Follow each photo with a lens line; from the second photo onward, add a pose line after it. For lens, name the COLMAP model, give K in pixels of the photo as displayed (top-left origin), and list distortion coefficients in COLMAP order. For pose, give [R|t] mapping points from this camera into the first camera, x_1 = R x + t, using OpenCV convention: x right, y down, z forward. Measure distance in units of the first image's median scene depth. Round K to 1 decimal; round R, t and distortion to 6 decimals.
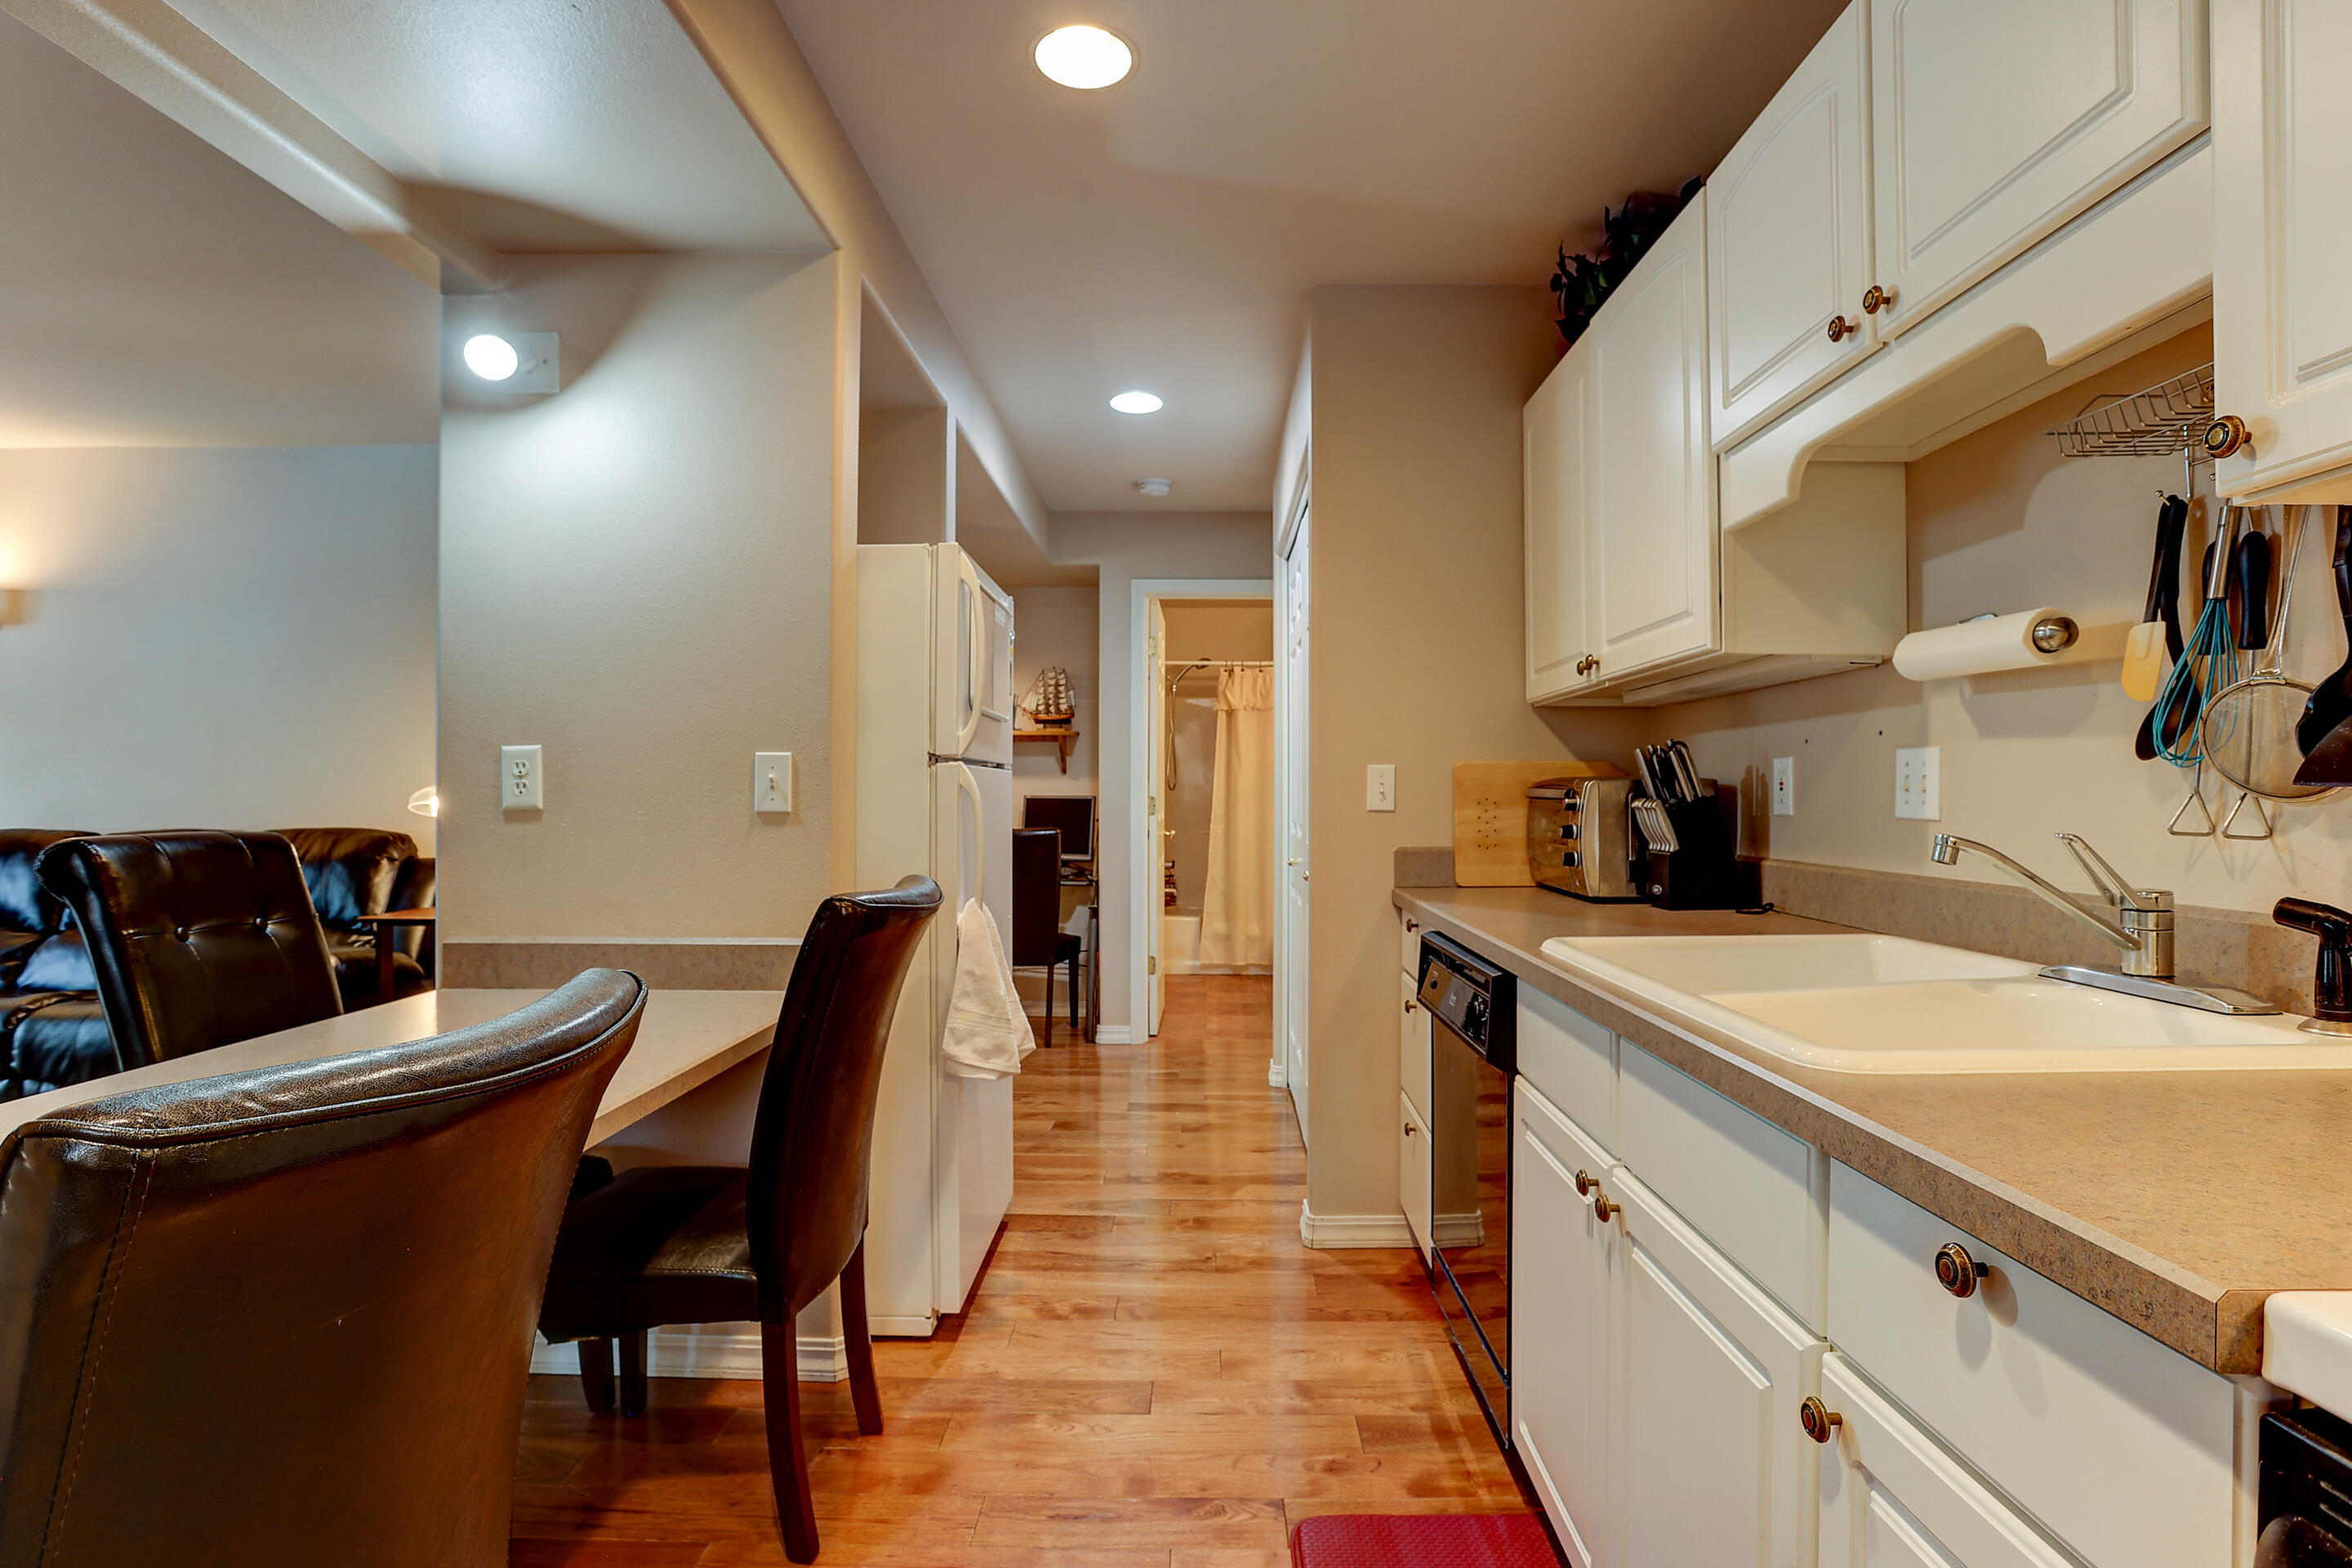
lens RADIAL K [[1156.3, 0, 1191.7], [0, 1156.3, 795.9], [0, 0, 1]] dist [-0.061359, 0.019141]
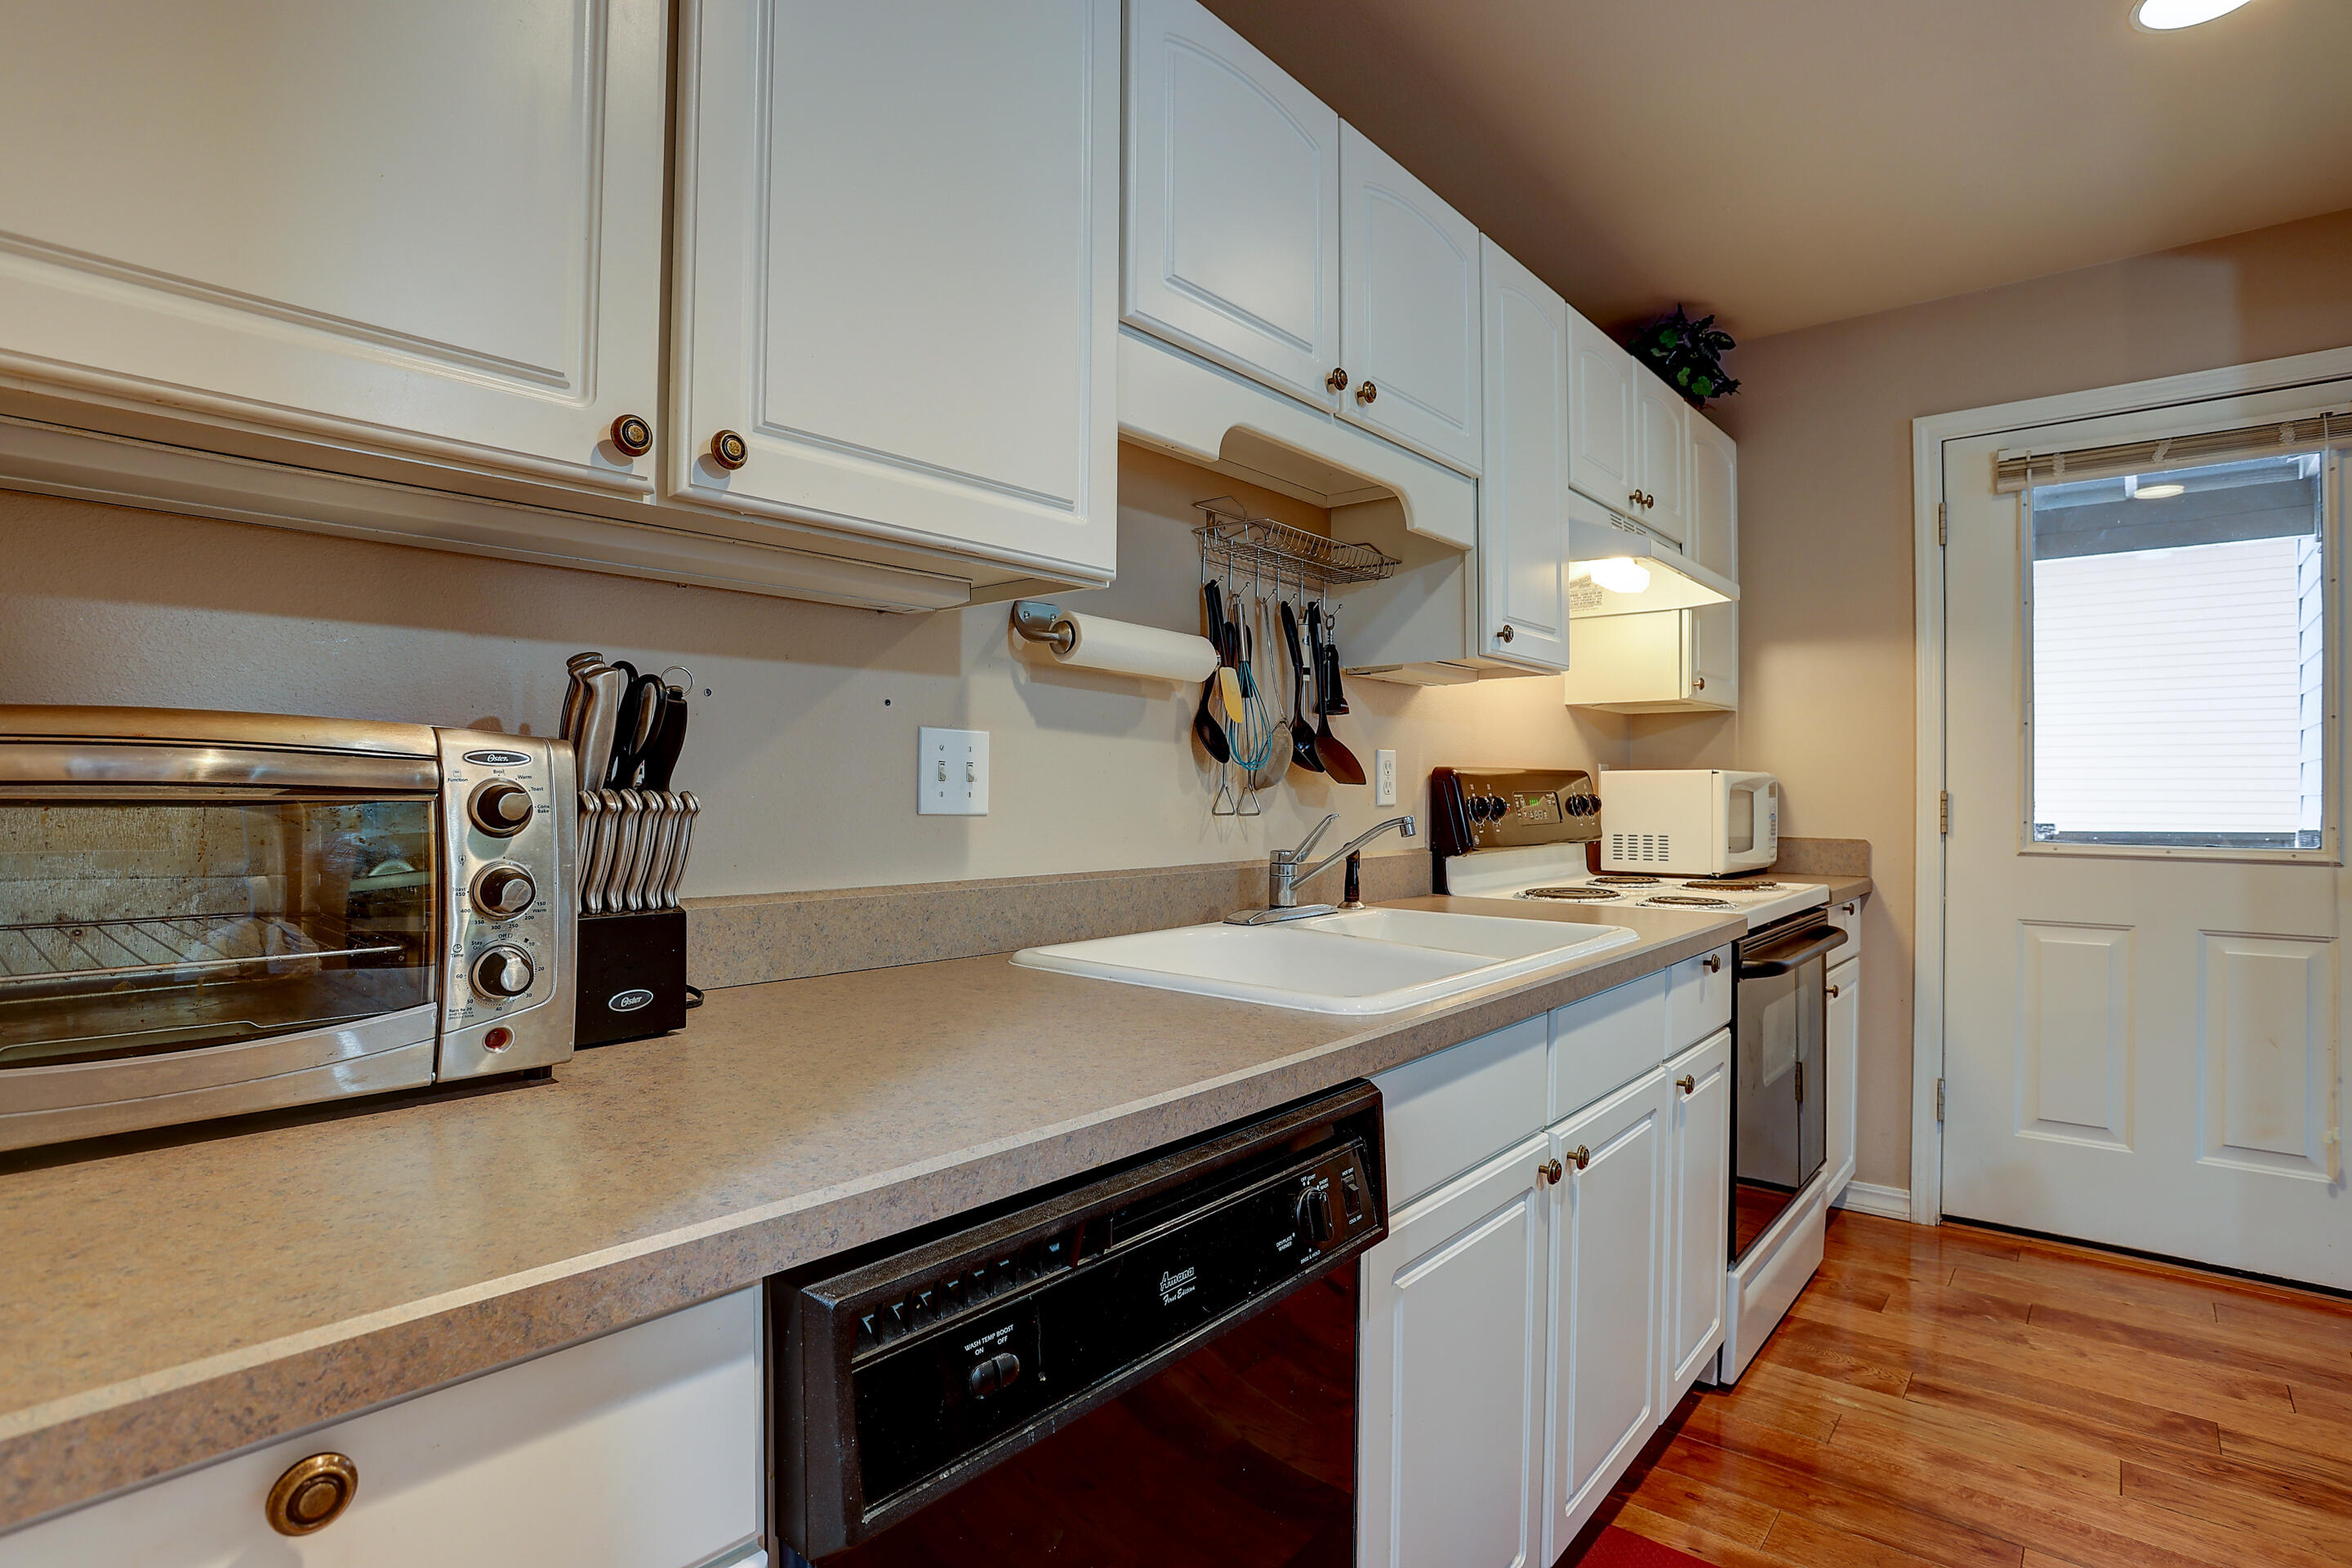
lens RADIAL K [[1156.3, 0, 1181.1], [0, 1156.3, 790.9], [0, 0, 1]] dist [-0.061359, 0.019141]
pose [[-0.765355, 0.001312, 0.643607, -0.030721], [-0.000995, 0.999994, -0.003222, 0.004378], [-0.643608, -0.003107, -0.765349, 1.173050]]
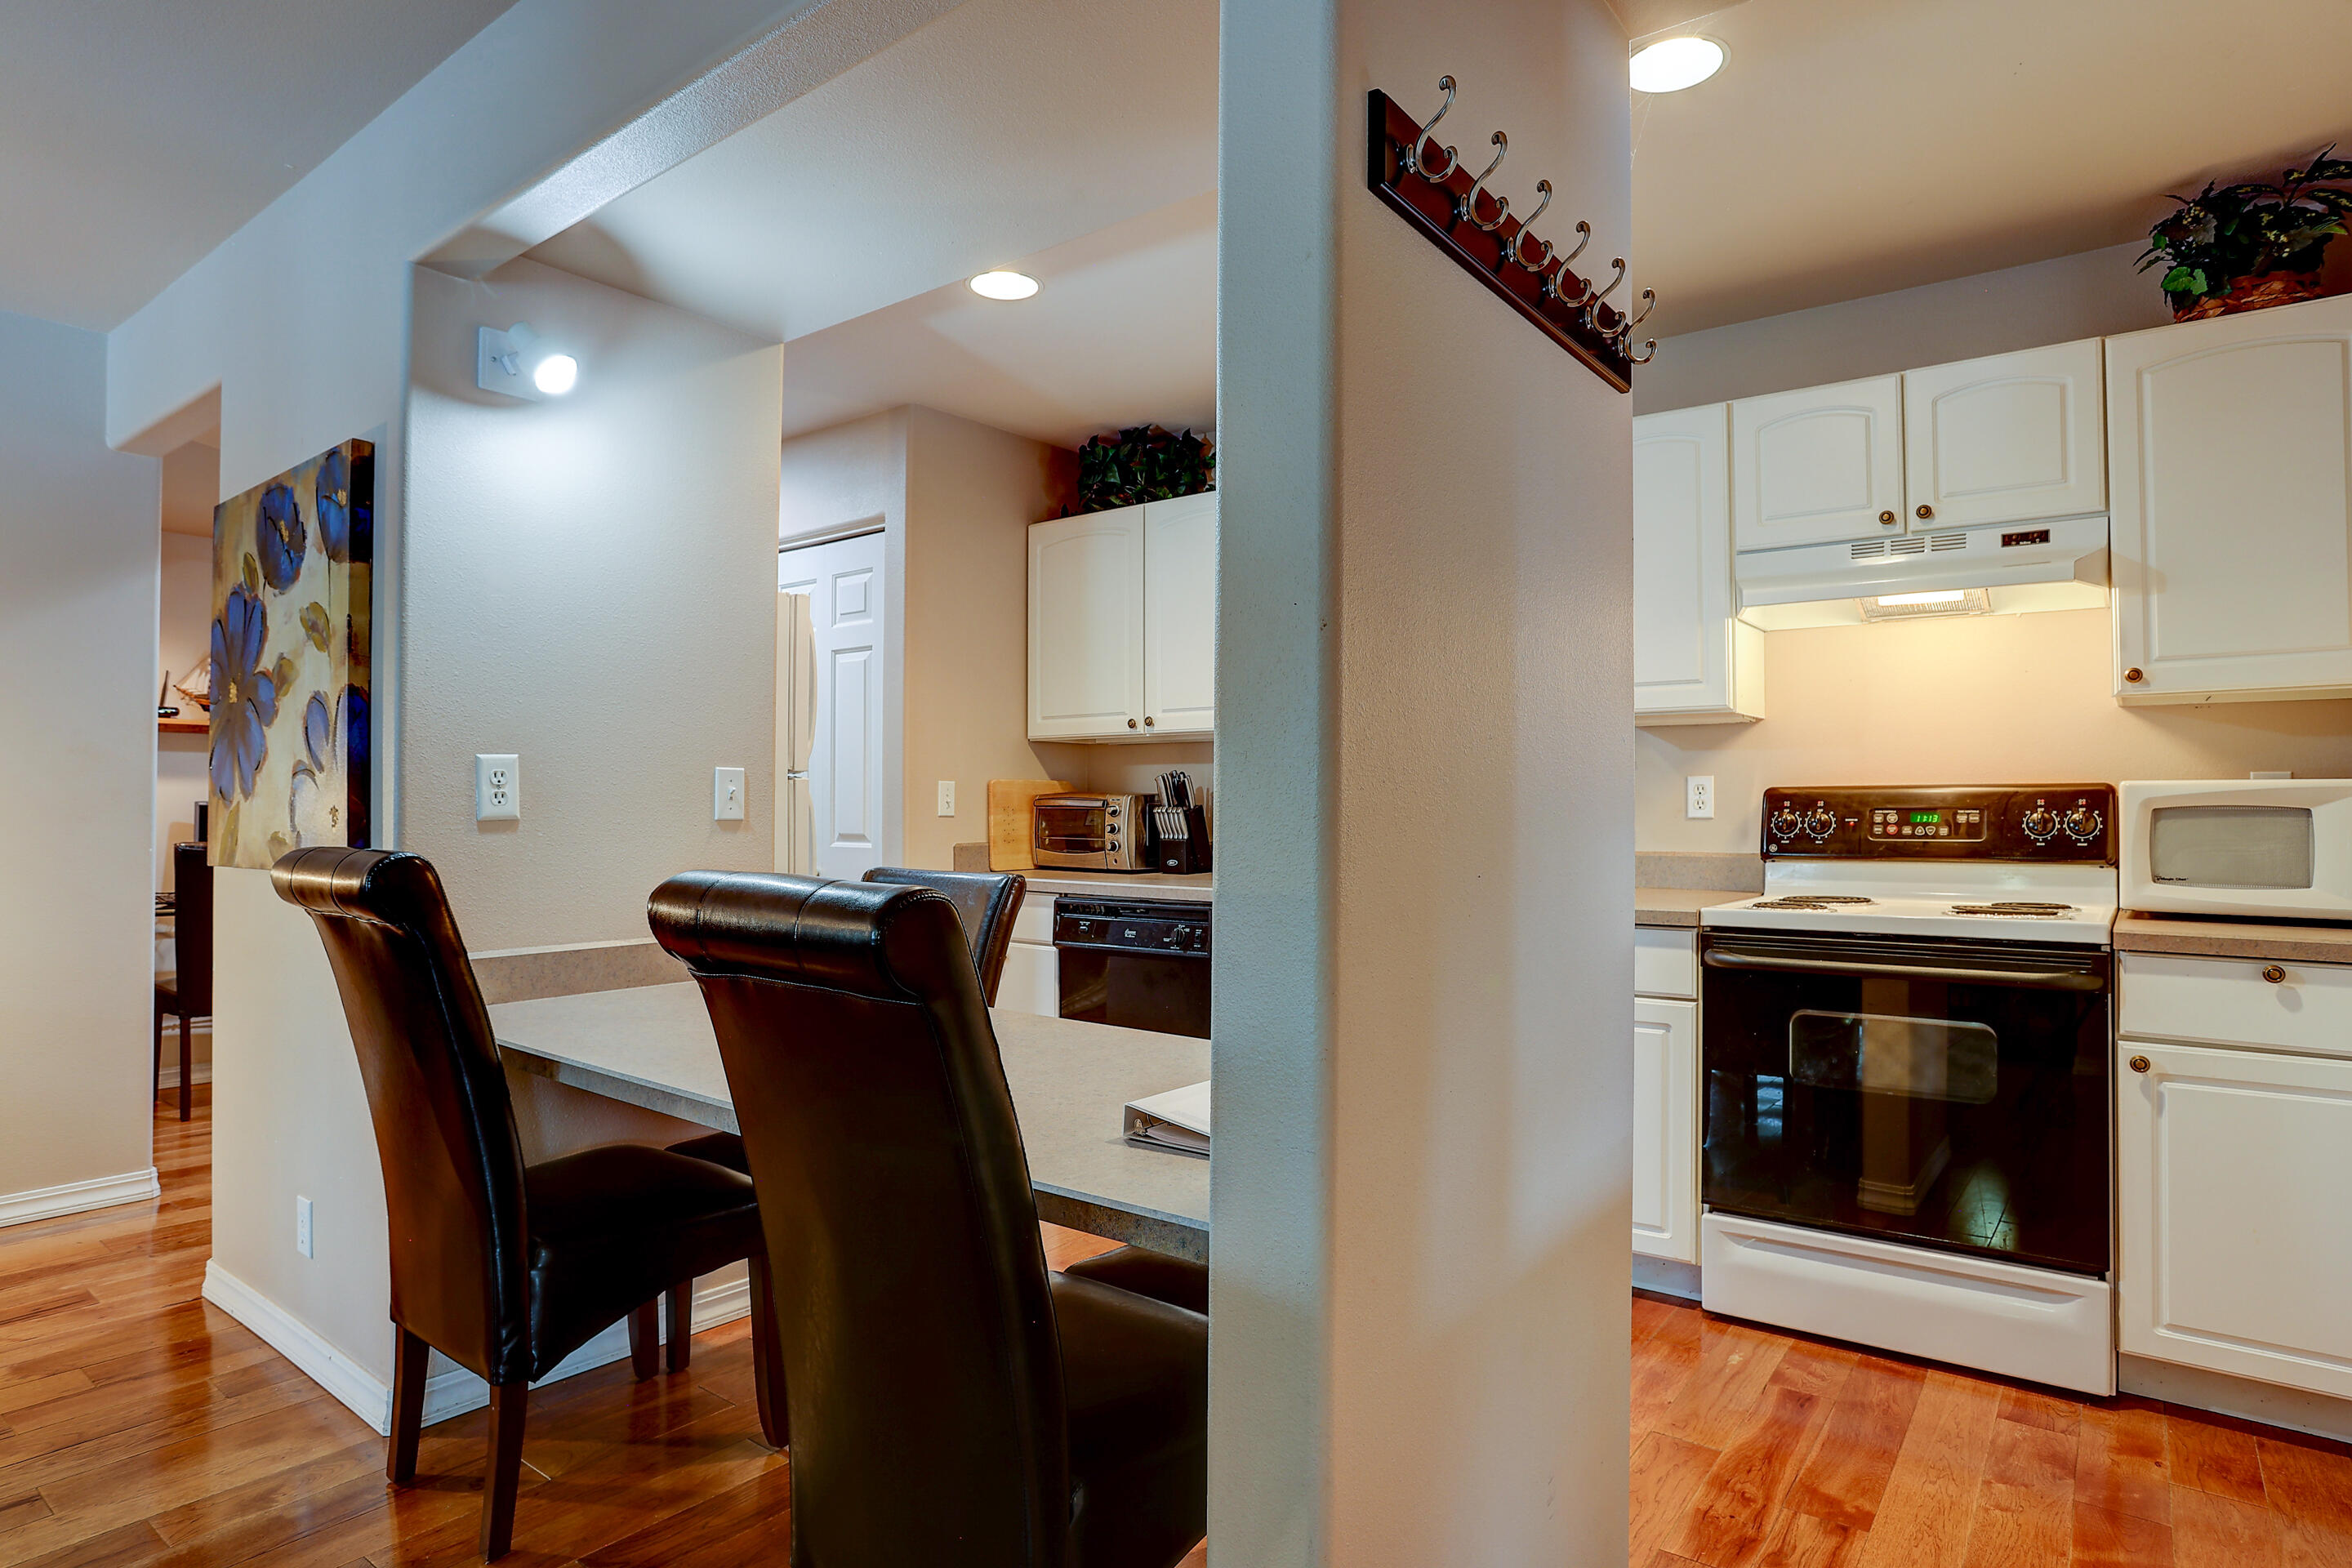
lens RADIAL K [[1287.4, 0, 1180.6], [0, 1287.4, 793.2], [0, 0, 1]] dist [-0.071017, 0.030774]
pose [[0.599908, 0.007078, 0.800038, -1.037882], [-0.001815, 0.999970, -0.007486, -0.003283], [-0.800067, 0.003039, 0.599903, -0.113183]]
